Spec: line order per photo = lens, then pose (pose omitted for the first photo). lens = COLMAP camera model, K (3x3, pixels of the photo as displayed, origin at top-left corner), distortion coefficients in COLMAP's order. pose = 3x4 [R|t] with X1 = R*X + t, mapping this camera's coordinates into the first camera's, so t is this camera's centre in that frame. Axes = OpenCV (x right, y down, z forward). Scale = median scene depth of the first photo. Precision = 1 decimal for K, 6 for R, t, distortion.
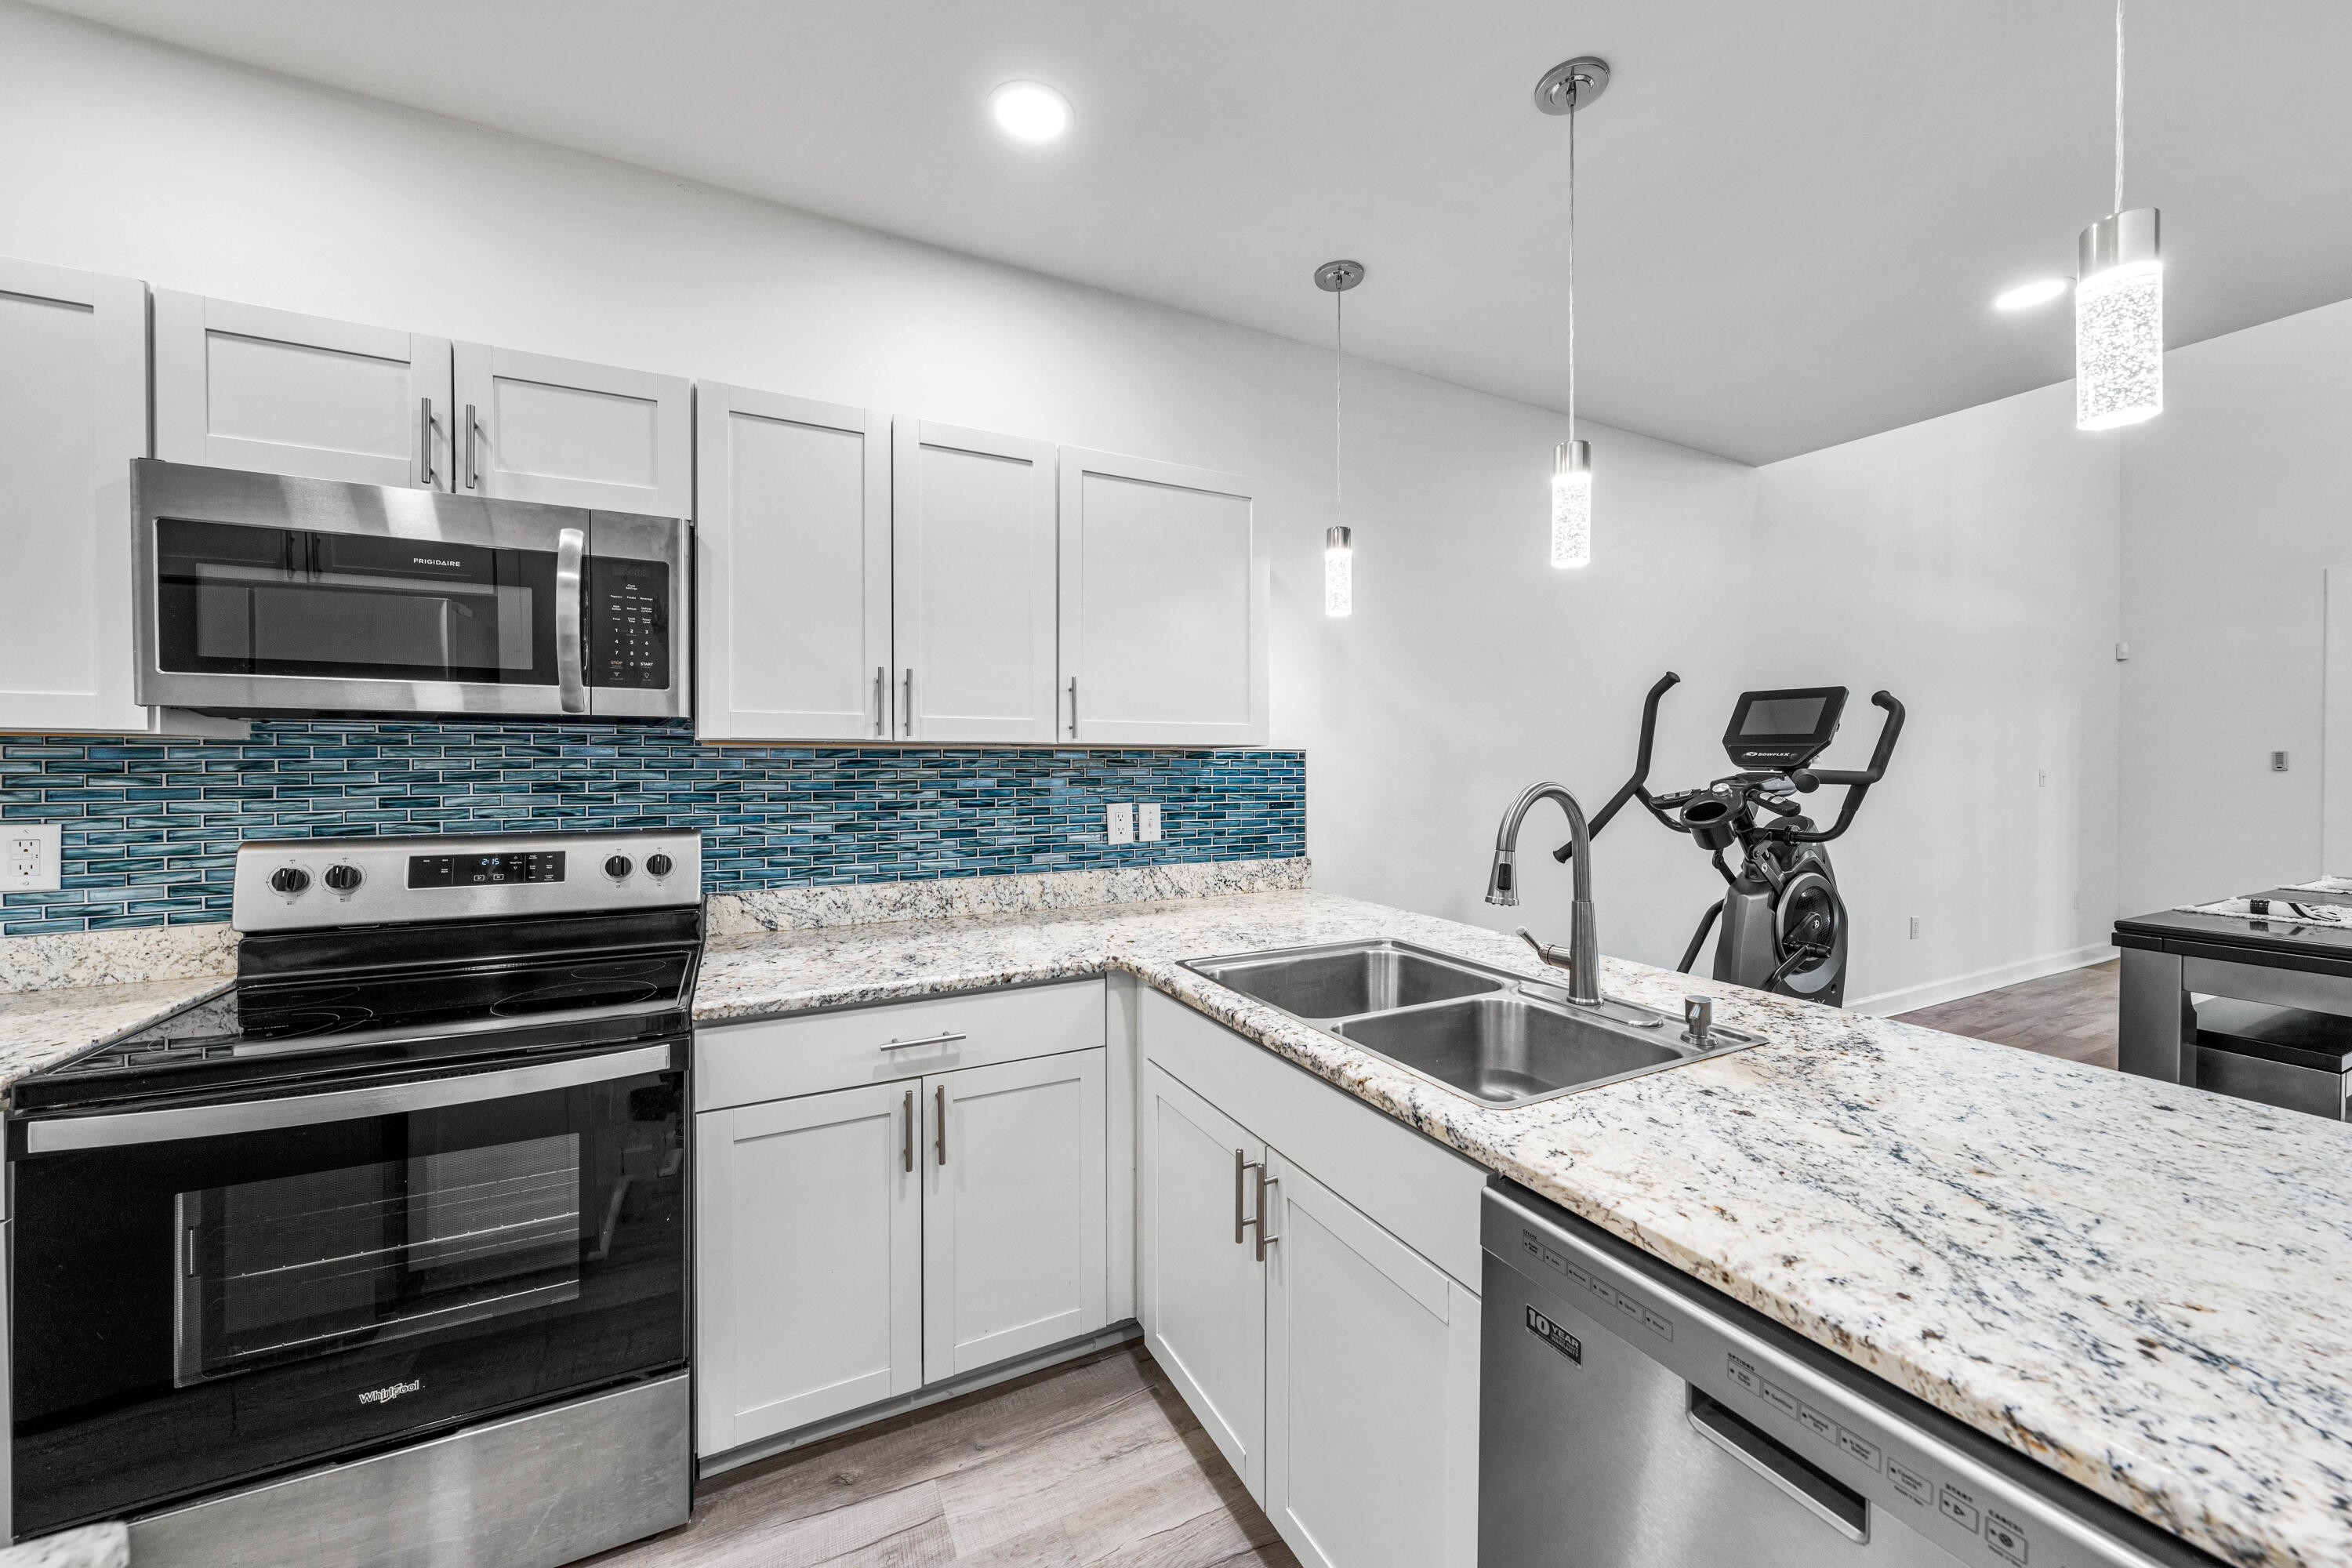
lens RADIAL K [[846.0, 0, 1171.1], [0, 846.0, 769.4], [0, 0, 1]] dist [-0.006129, 0.001577]
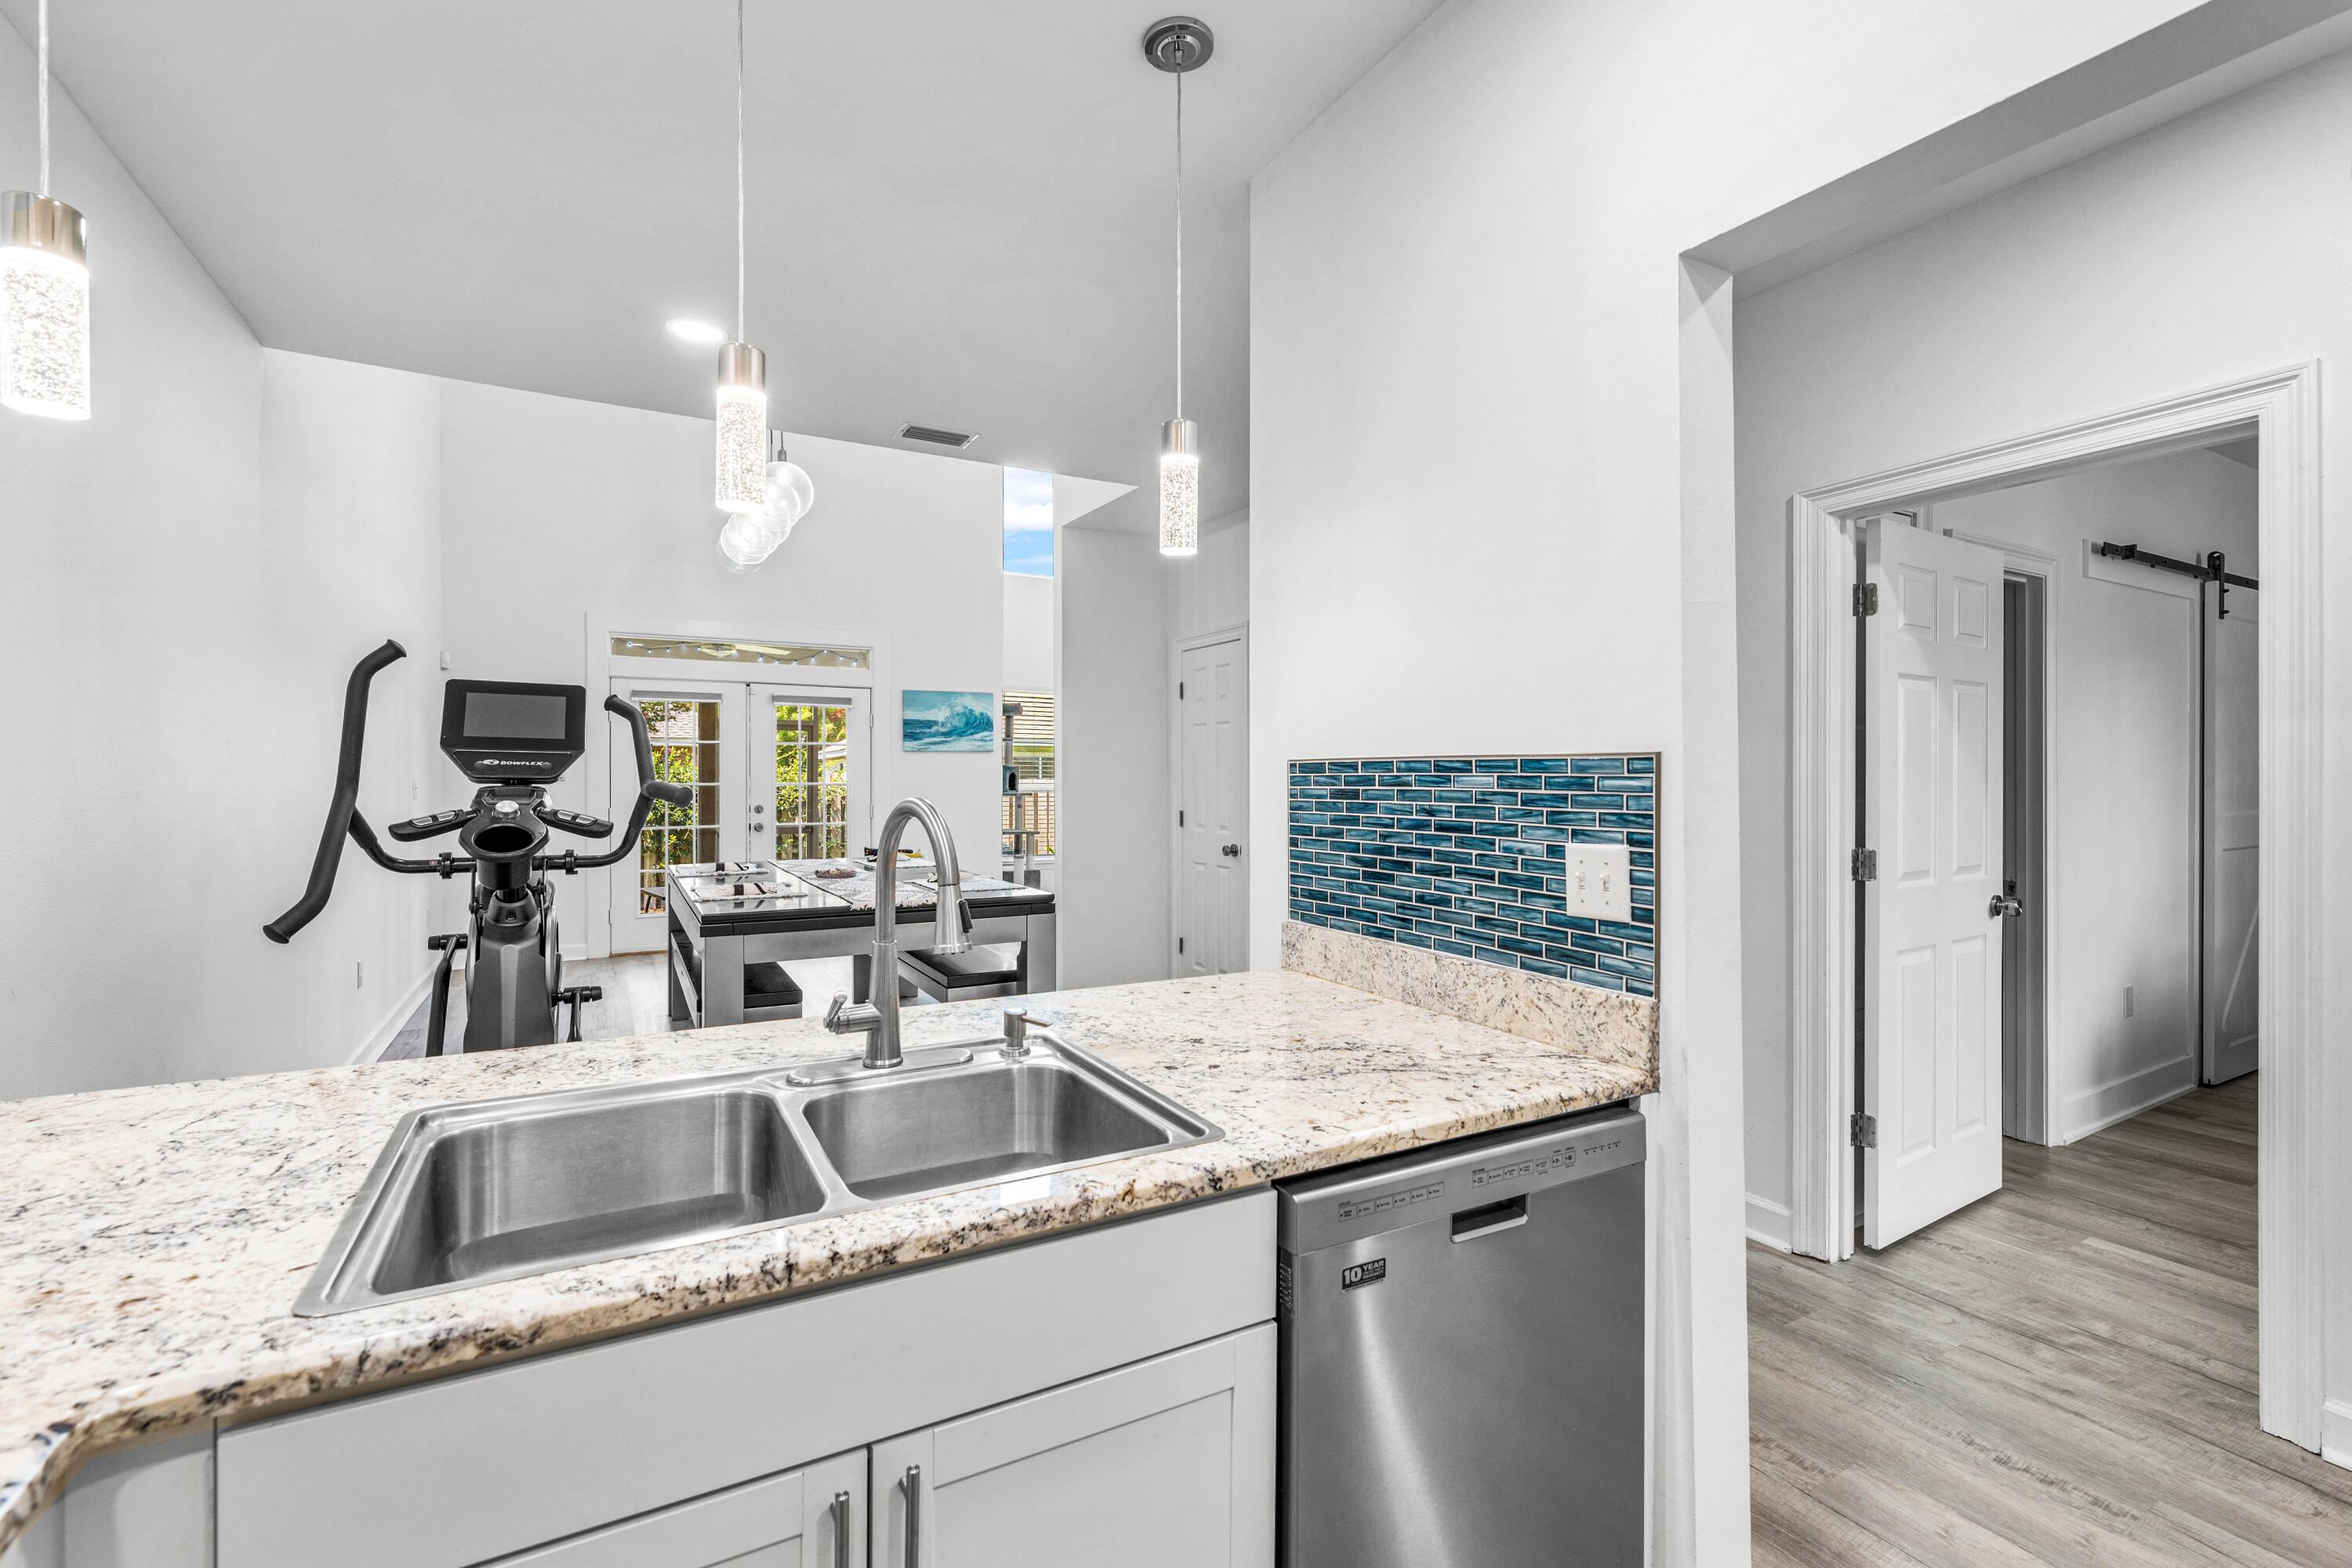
lens RADIAL K [[1051.8, 0, 1184.1], [0, 1051.8, 811.3], [0, 0, 1]] dist [-0.005537, -0.001705]
pose [[-0.046332, -0.034187, 0.998341, -0.467291], [0.007412, 0.999375, 0.034566, -0.002960], [-0.998899, 0.009001, -0.046050, 0.653450]]
